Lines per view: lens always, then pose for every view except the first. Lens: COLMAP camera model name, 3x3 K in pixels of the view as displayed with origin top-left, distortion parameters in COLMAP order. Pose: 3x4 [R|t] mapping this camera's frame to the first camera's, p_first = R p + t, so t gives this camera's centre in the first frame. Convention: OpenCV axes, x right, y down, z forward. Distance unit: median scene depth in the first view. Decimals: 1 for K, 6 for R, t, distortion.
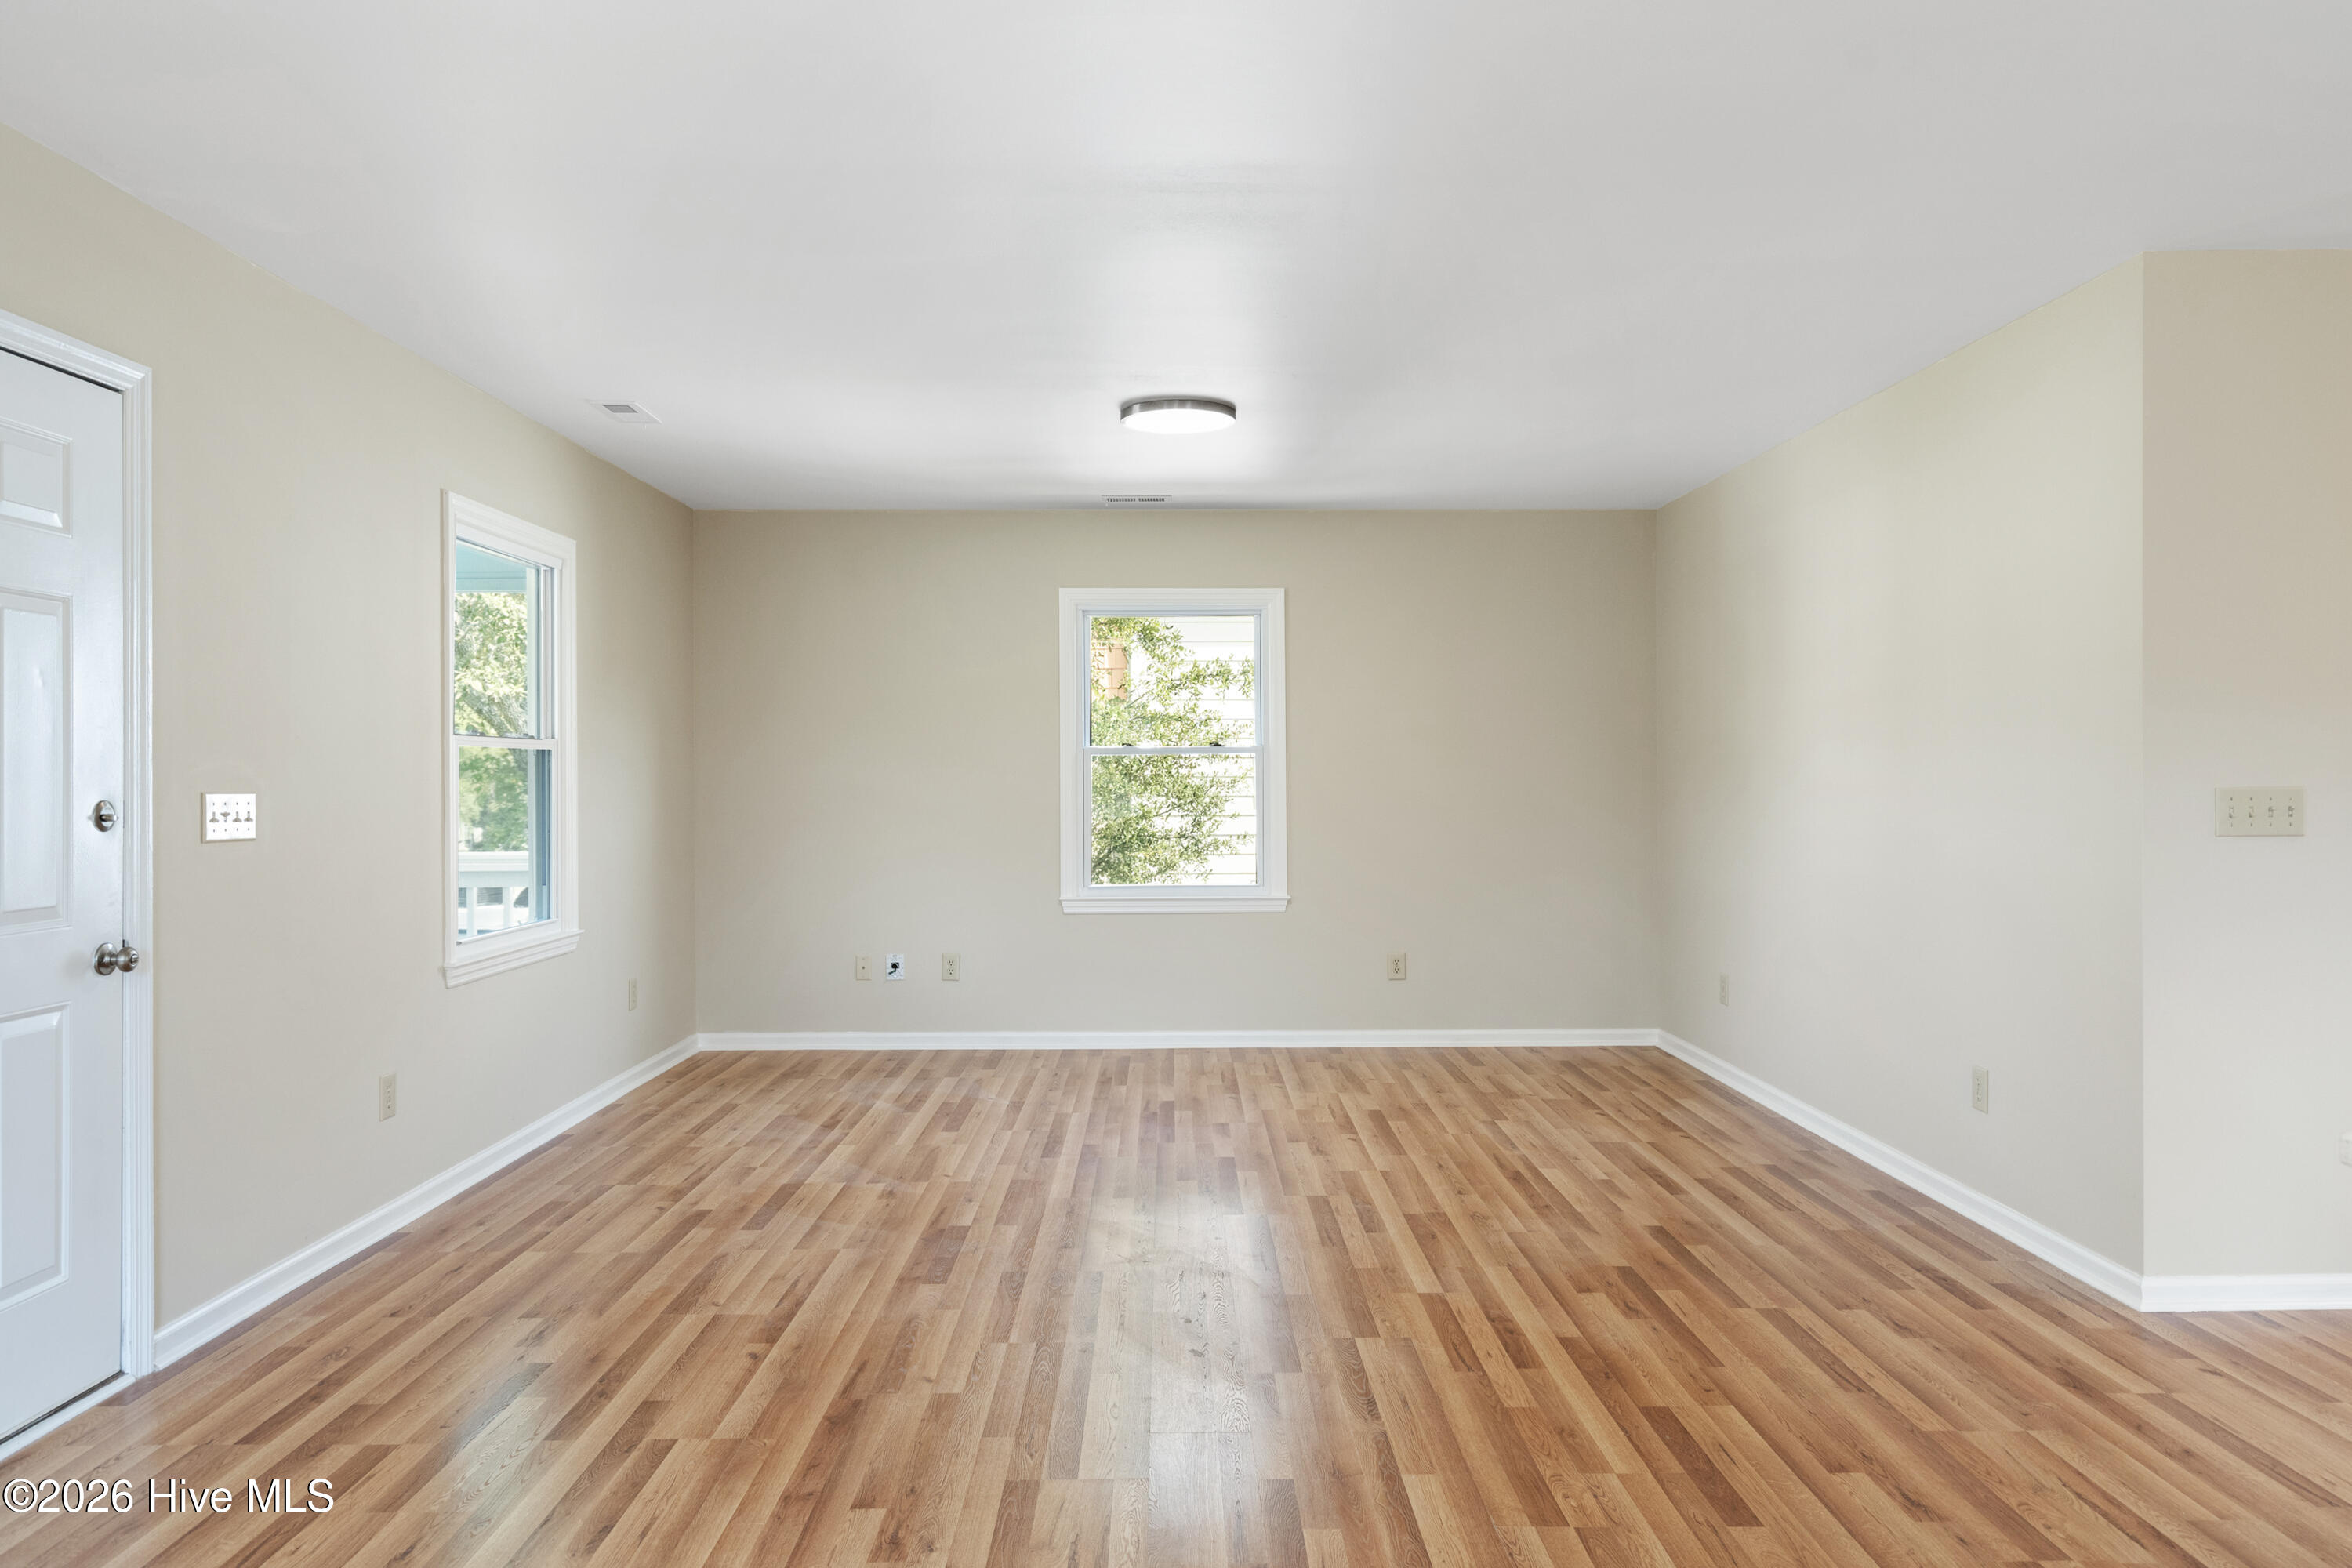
lens RADIAL K [[1602.1, 0, 1186.3], [0, 1602.1, 775.8], [0, 0, 1]] dist [0.014191, -0.000399]
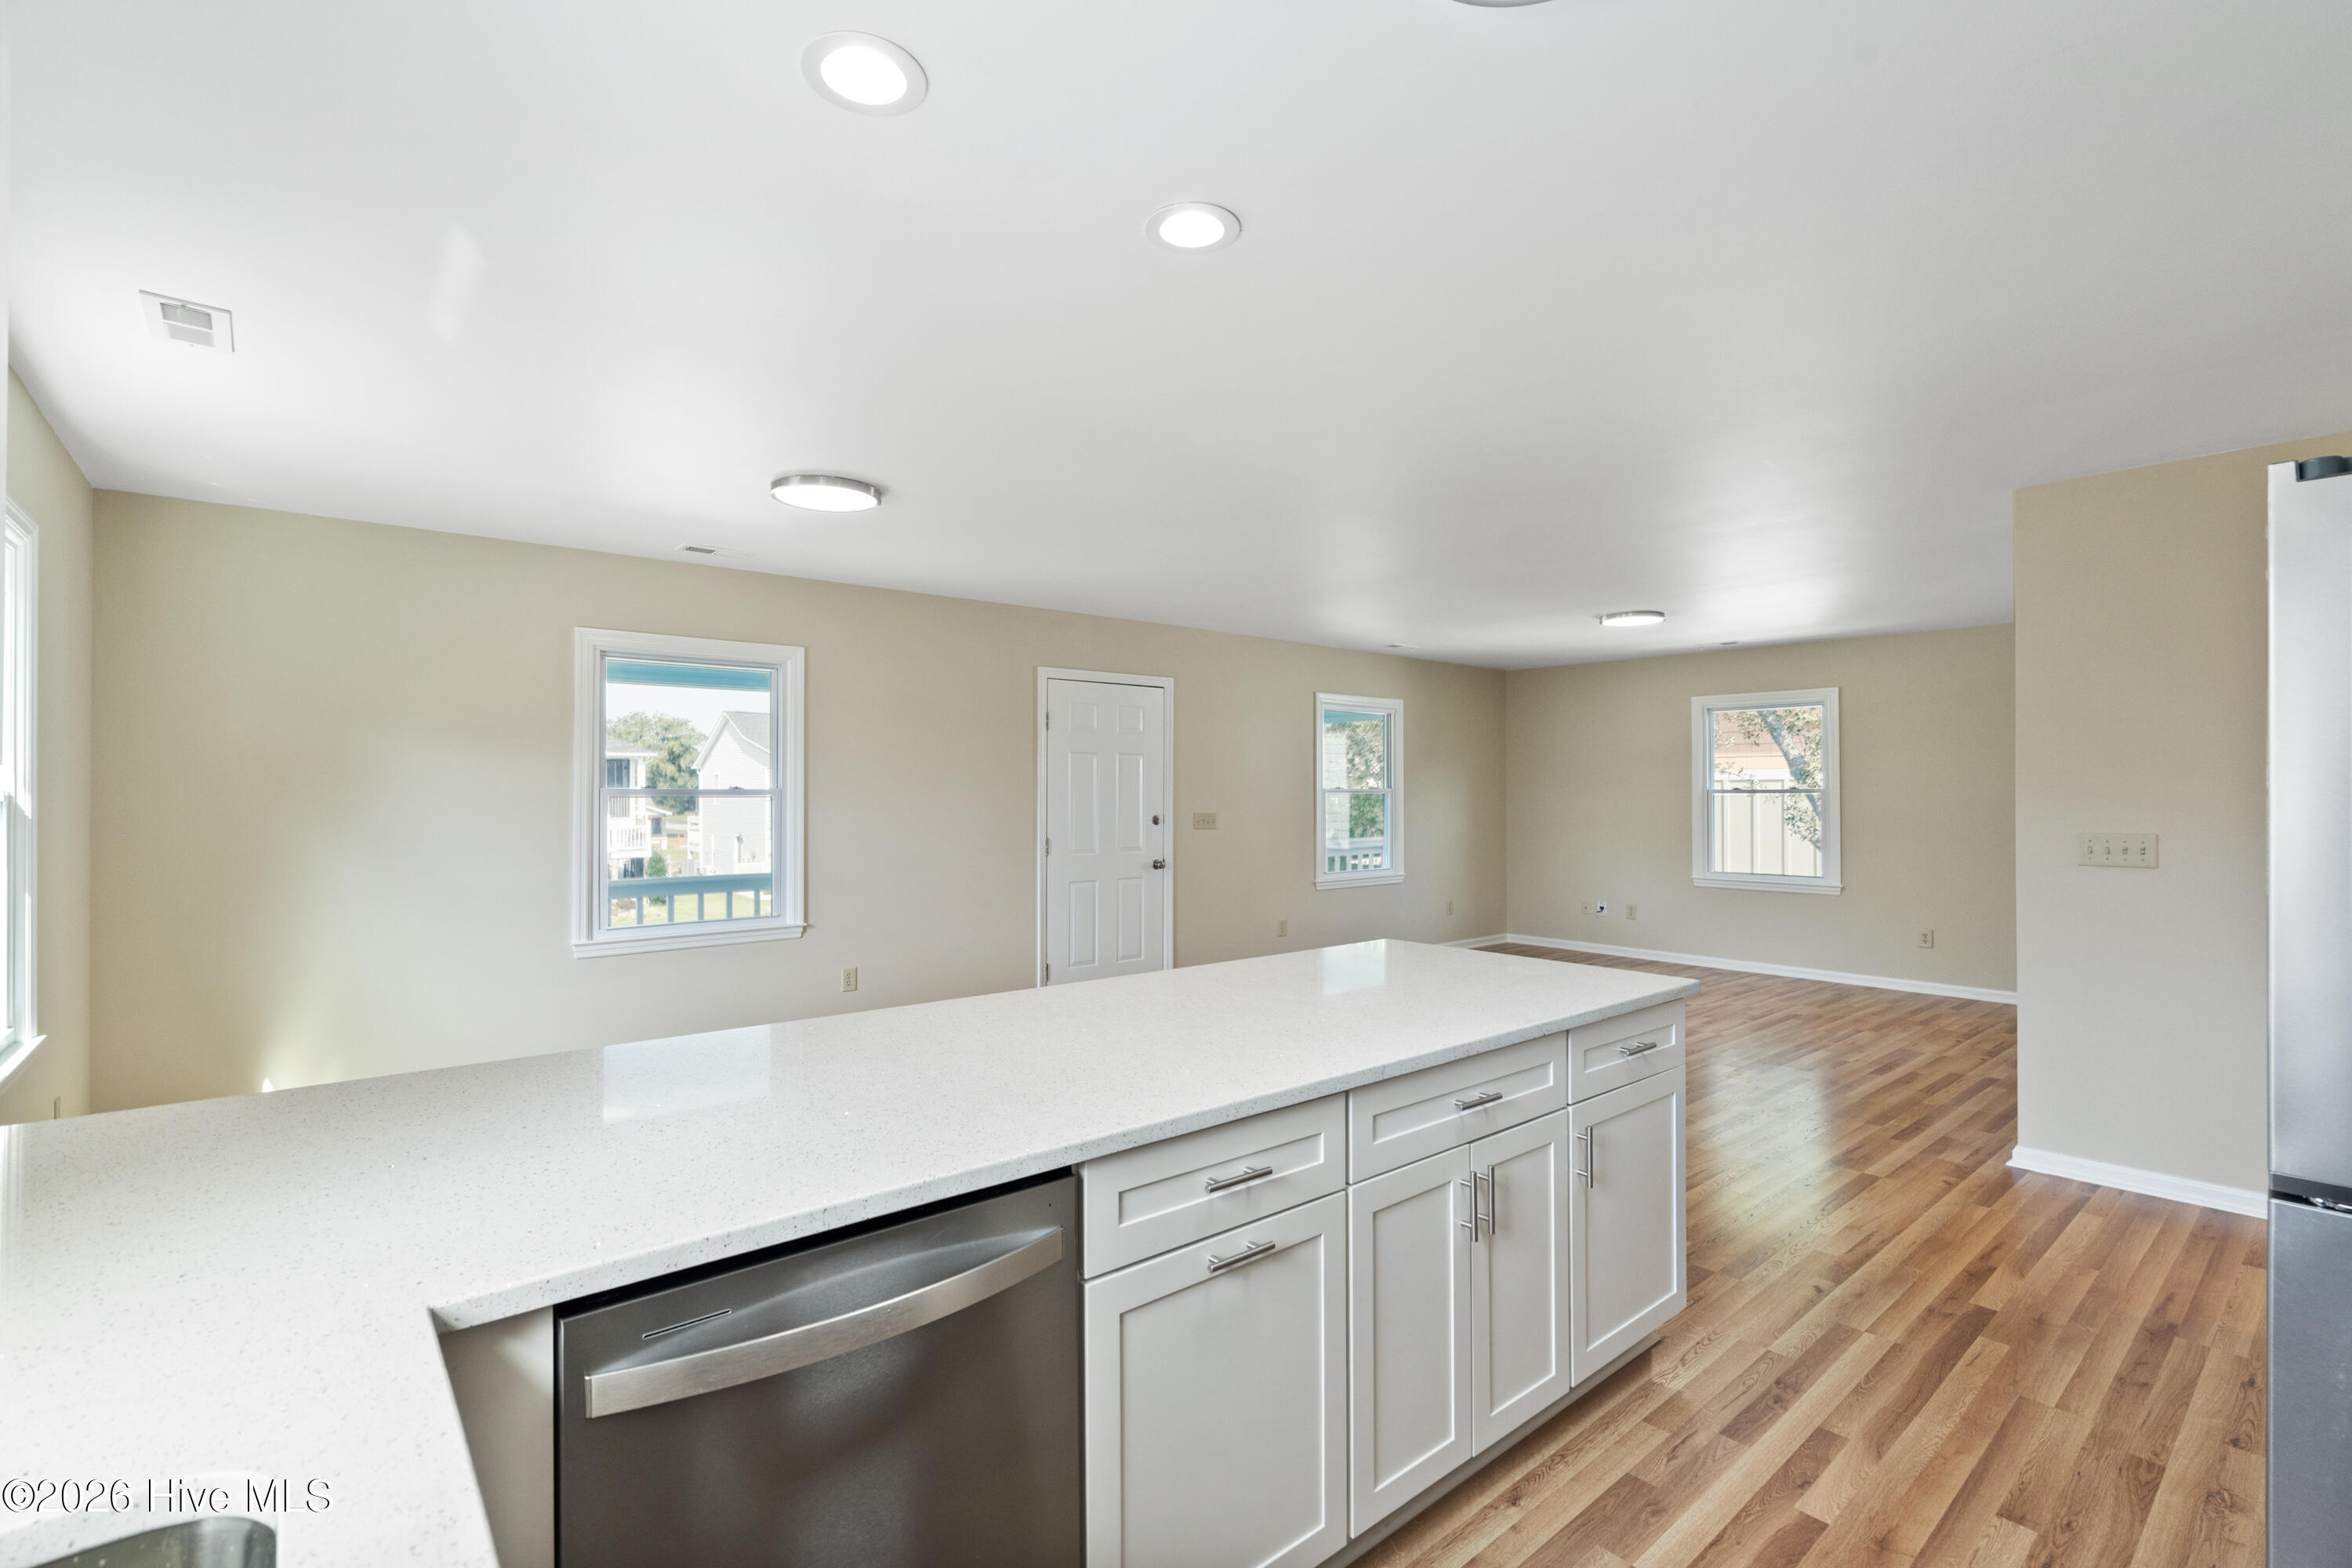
lens RADIAL K [[1054.3, 0, 1180.8], [0, 1054.3, 788.3], [0, 0, 1]] dist [-0.003362, -0.000585]
pose [[0.635523, 0.000489, -0.772082, 0.863262], [-0.002179, 0.999997, -0.001160, -0.031613], [0.772079, 0.002419, 0.635522, -0.272315]]
